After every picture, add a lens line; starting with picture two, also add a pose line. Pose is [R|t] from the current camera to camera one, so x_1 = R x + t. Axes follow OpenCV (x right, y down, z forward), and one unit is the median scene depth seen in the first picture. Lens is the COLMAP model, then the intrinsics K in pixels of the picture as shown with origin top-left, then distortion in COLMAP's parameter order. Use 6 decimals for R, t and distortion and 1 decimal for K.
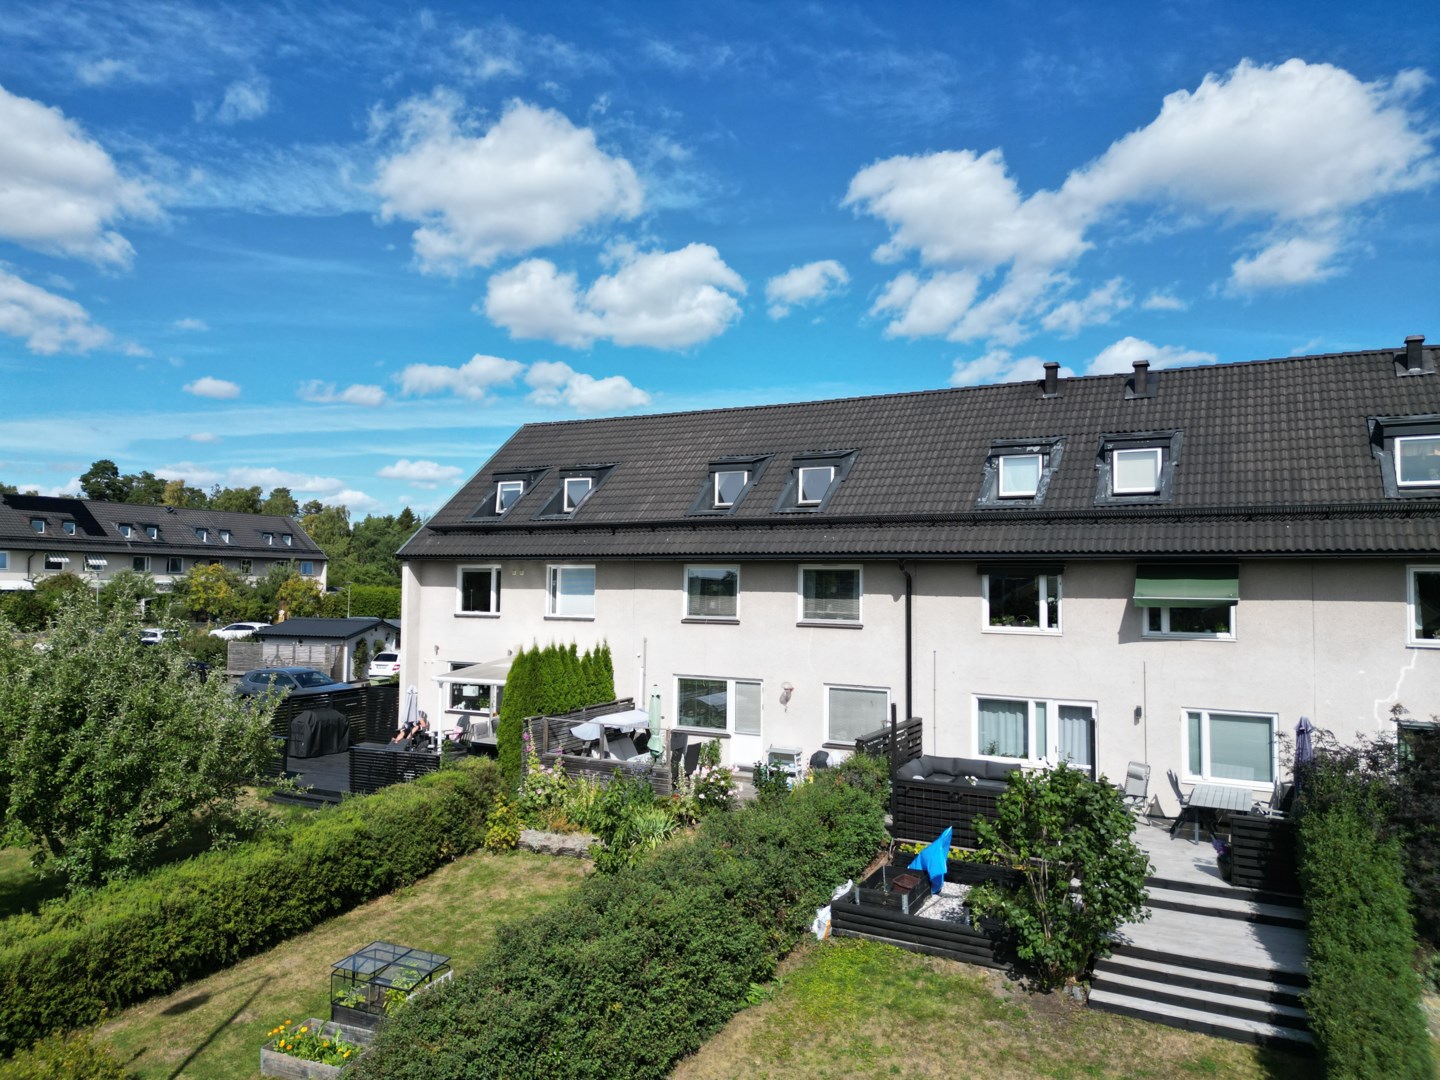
lens RADIAL K [[1002.2, 0, 720.0], [0, 1002.2, 540.0], [0, 0, 1]] dist [0.120572, -0.101774]
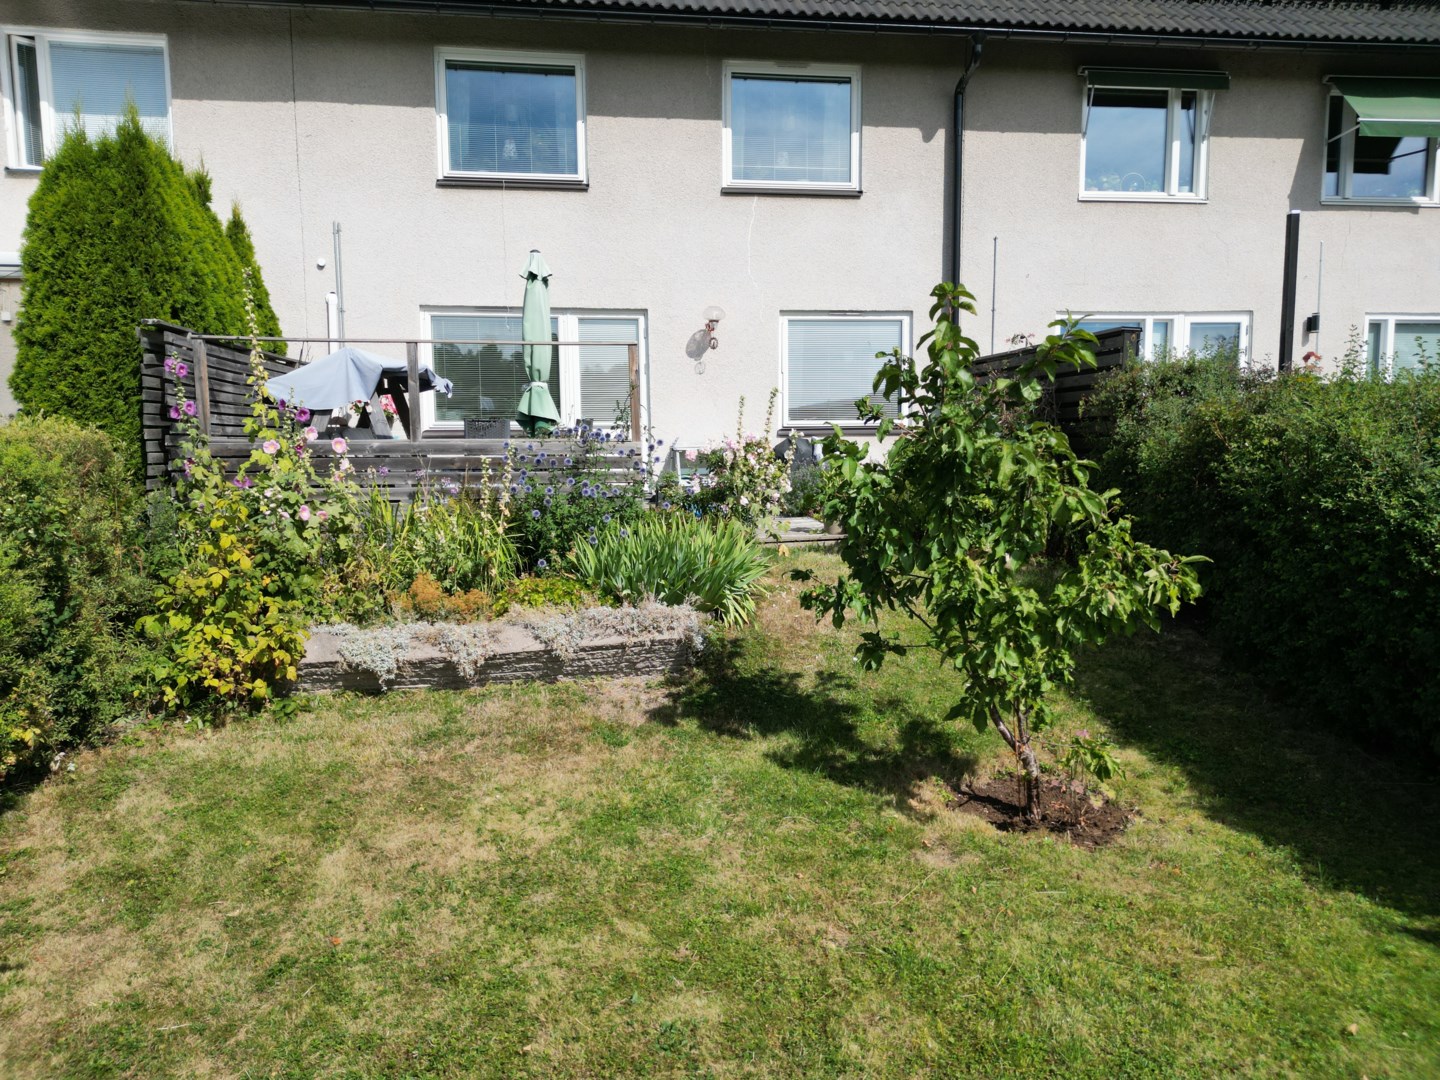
lens RADIAL K [[996.2, 0, 720.0], [0, 996.2, 540.0], [0, 0, 1]] dist [0.092555, -0.093742]
pose [[0.809427, -0.073061, 0.582658, -0.205926], [-0.009889, 0.990393, 0.137925, 0.172852], [-0.587138, -0.117402, 0.800928, 0.553167]]
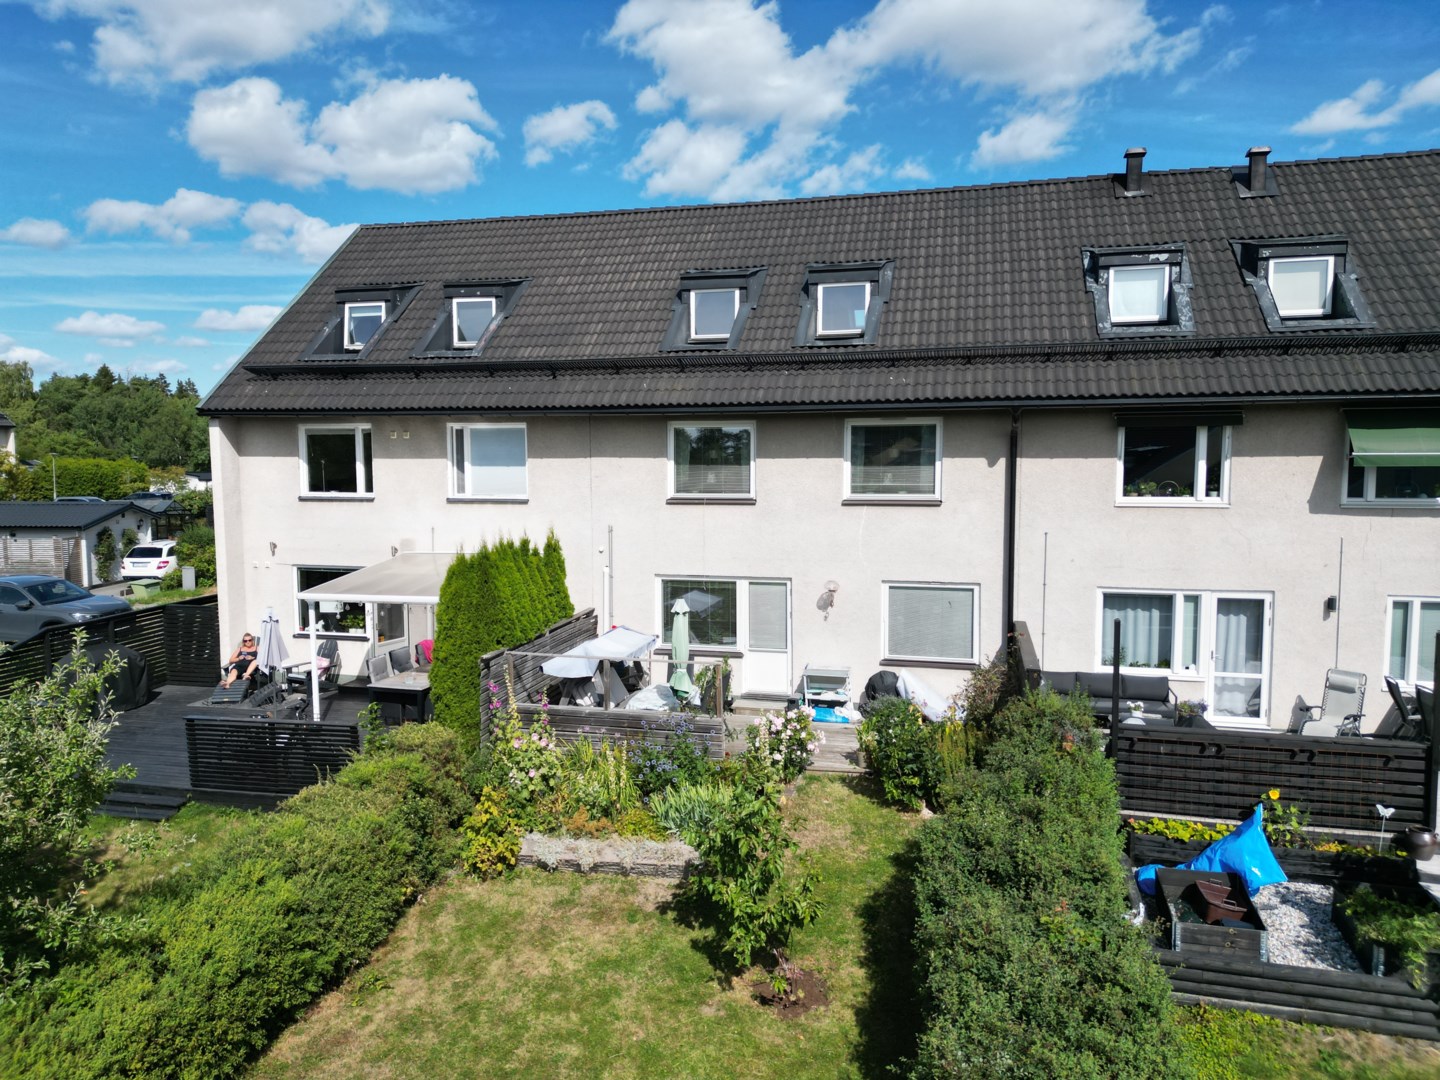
lens RADIAL K [[996.2, 0, 720.0], [0, 996.2, 540.0], [0, 0, 1]] dist [0.092555, -0.093742]
pose [[0.970322, -0.034749, 0.239306, -0.170775], [0.003330, 0.991448, 0.130464, 0.016077], [-0.241793, -0.125795, 0.962139, 0.304765]]
